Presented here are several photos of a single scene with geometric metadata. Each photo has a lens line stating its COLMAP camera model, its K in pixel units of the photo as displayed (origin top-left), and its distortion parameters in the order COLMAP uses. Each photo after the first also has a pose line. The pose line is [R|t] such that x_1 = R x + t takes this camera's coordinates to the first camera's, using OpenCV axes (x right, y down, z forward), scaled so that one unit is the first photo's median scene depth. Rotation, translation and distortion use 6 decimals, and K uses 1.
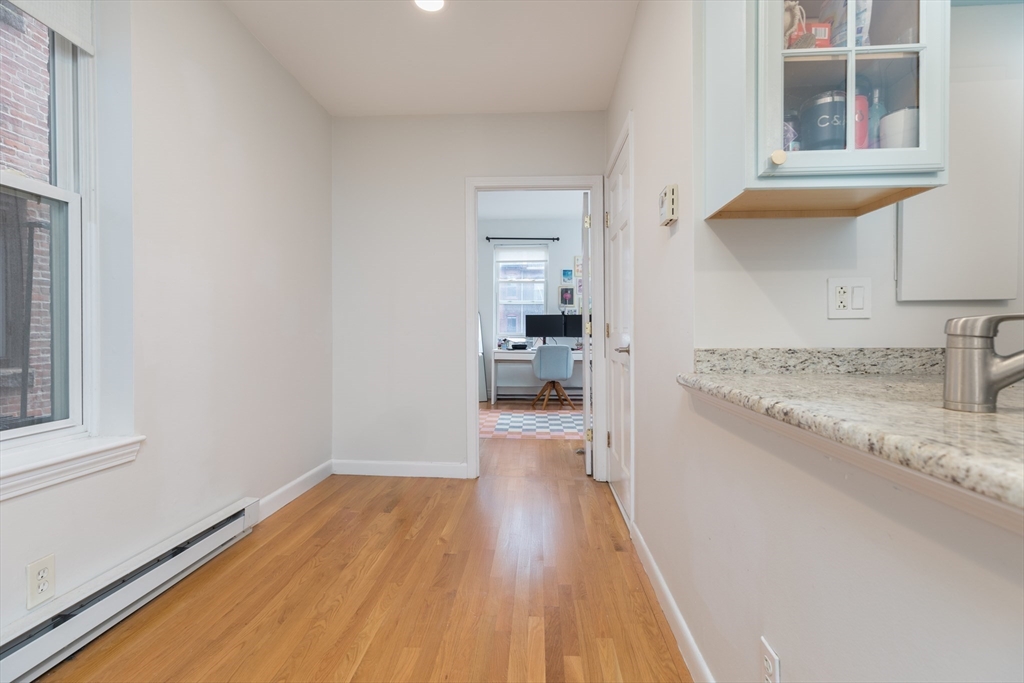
lens RADIAL K [[436.7, 0, 511.4], [0, 436.7, 334.9], [0, 0, 1]] dist [-0.000841, -0.000061]
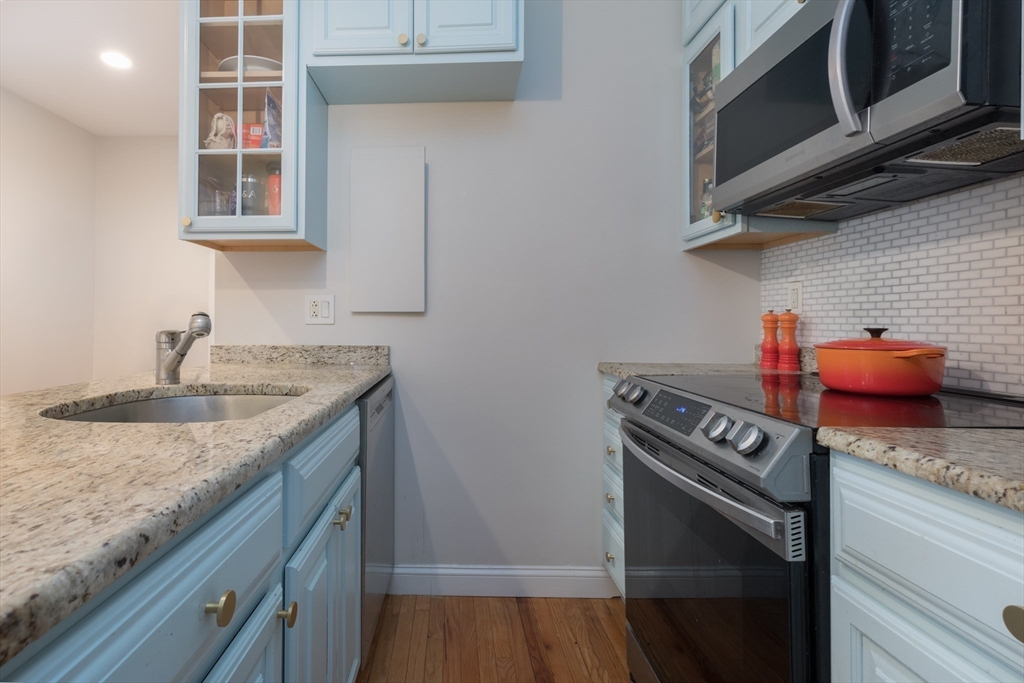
lens RADIAL K [[461.5, 0, 508.4], [0, 461.5, 315.5], [0, 0, 1]] dist [0.005259, 0.000467]
pose [[0.999539, 0.009681, 0.028777, 1.342184], [-0.009256, 0.999847, -0.014866, -0.049312], [-0.028917, 0.014592, 0.999475, -0.495751]]
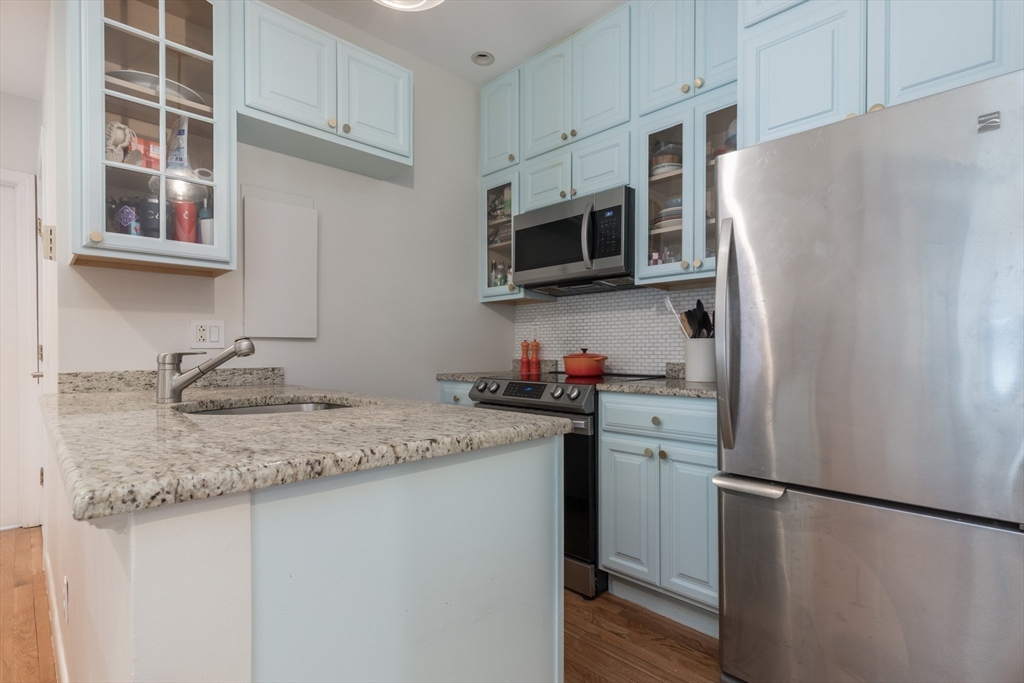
lens RADIAL K [[478.3, 0, 546.2], [0, 478.3, 353.8], [0, 0, 1]] dist [-0.001458, -0.000463]
pose [[0.633652, -0.000241, 0.773618, 0.266606], [-0.000784, 0.999999, 0.000954, -0.022480], [-0.773617, -0.001211, 0.633652, -0.859099]]
